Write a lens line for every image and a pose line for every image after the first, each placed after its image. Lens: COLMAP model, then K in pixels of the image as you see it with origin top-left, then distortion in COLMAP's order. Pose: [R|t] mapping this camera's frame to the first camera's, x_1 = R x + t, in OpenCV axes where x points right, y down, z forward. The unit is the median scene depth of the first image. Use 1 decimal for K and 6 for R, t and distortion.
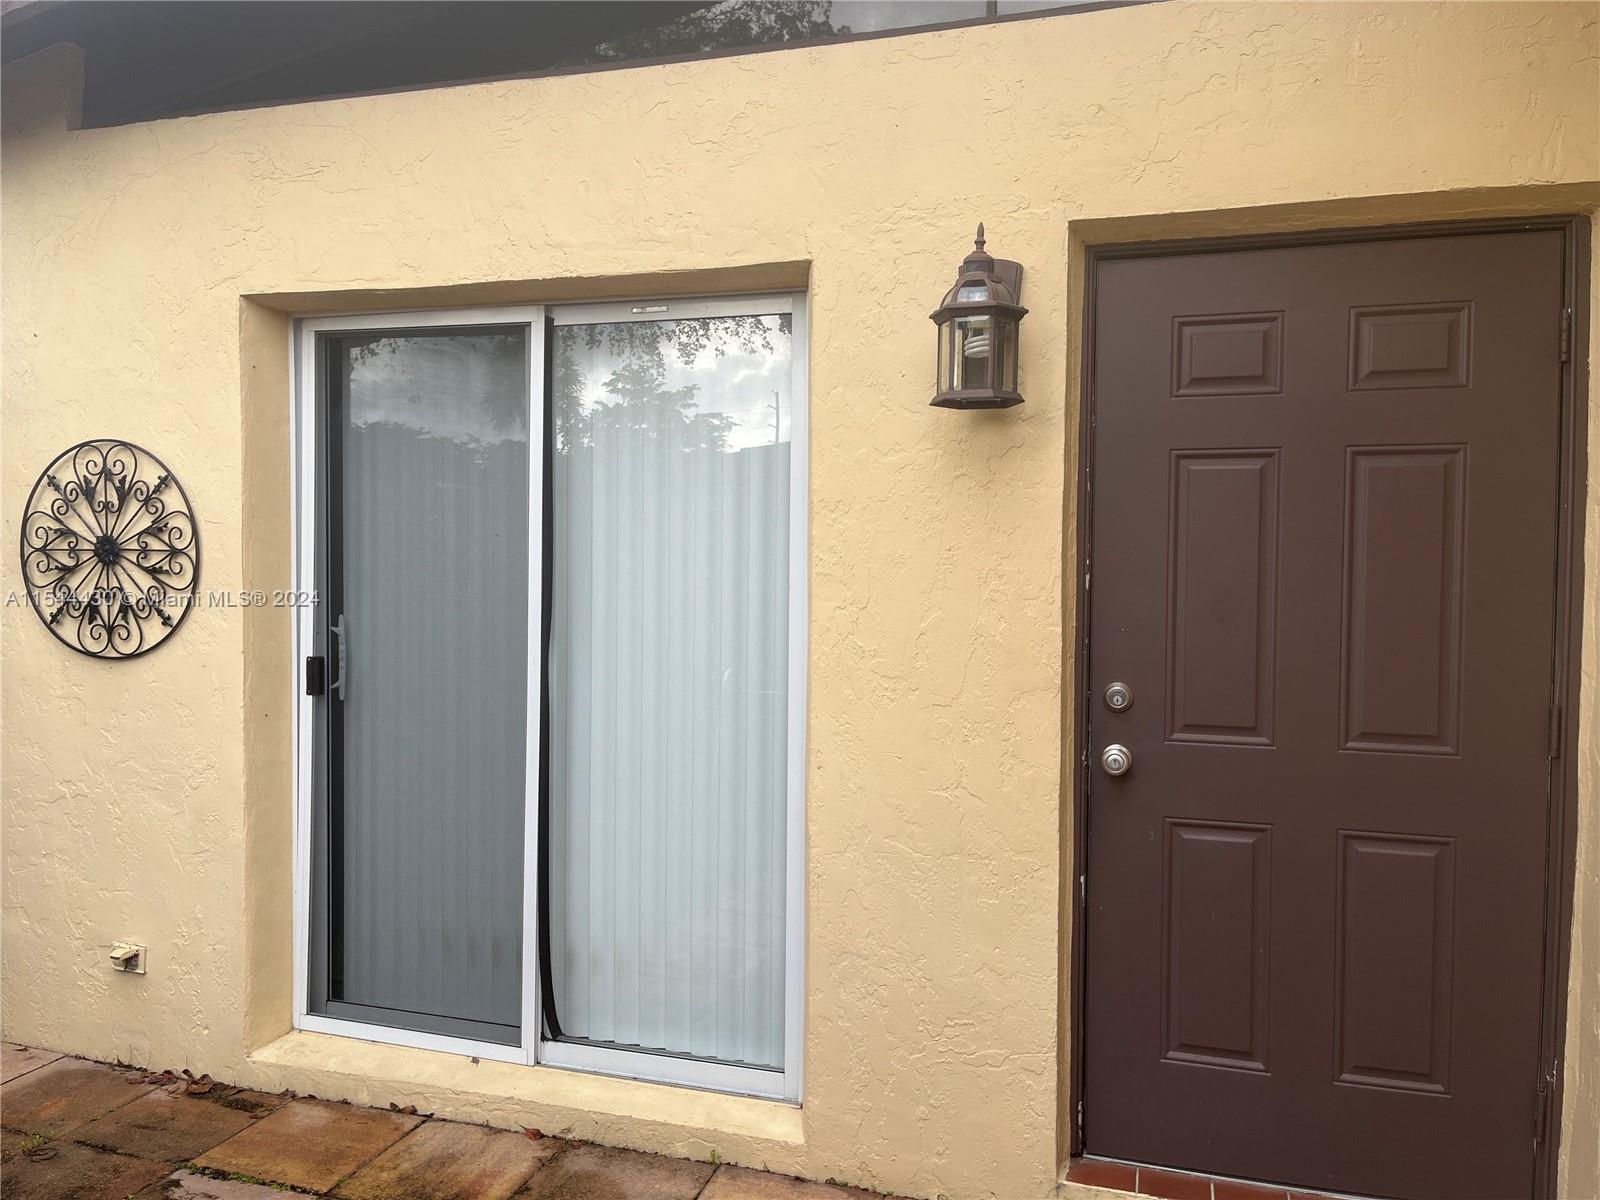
lens RADIAL K [[1203.2, 0, 812.9], [0, 1203.2, 597.5], [0, 0, 1]] dist [0.016149, -0.040553]
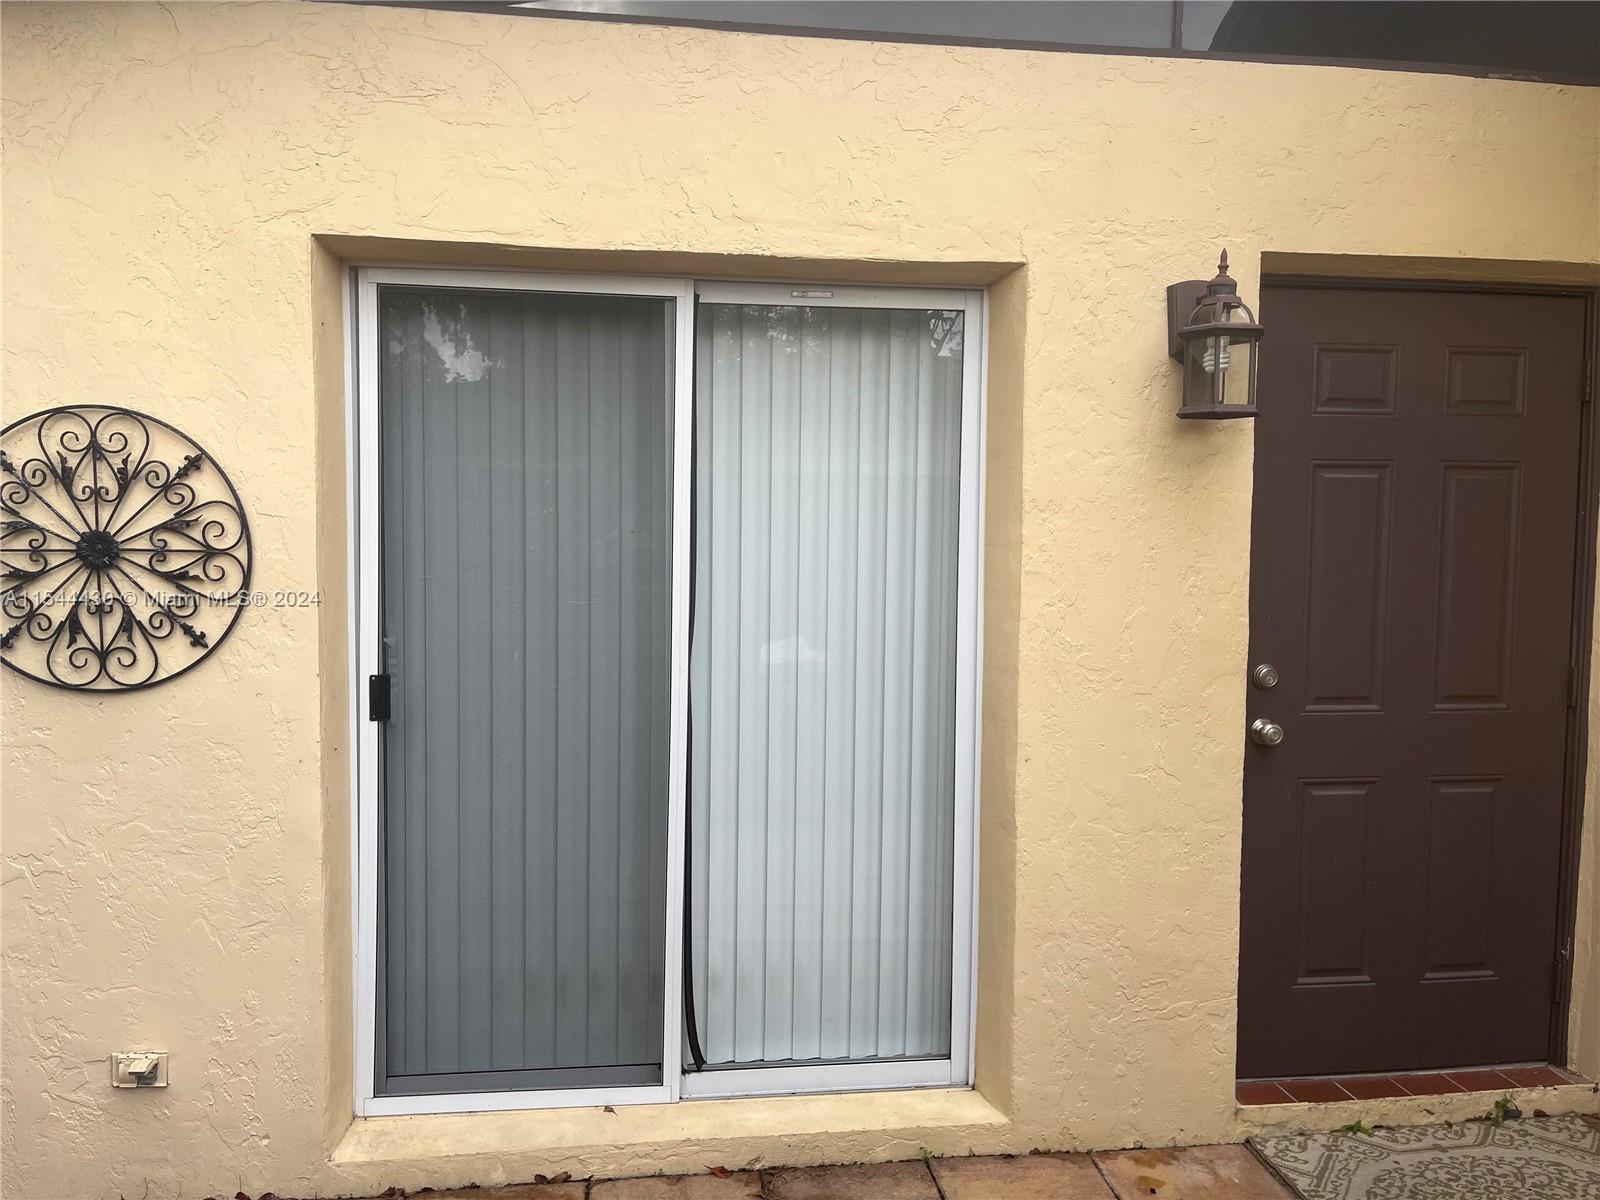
lens RADIAL K [[1203.2, 0, 800.2], [0, 1203.2, 600.8], [0, 0, 1]] dist [0.016149, -0.040553]
pose [[0.912471, -0.027599, 0.408210, -0.523429], [0.013580, 0.999216, 0.037200, -0.031900], [-0.408917, -0.028401, 0.912130, 0.126276]]
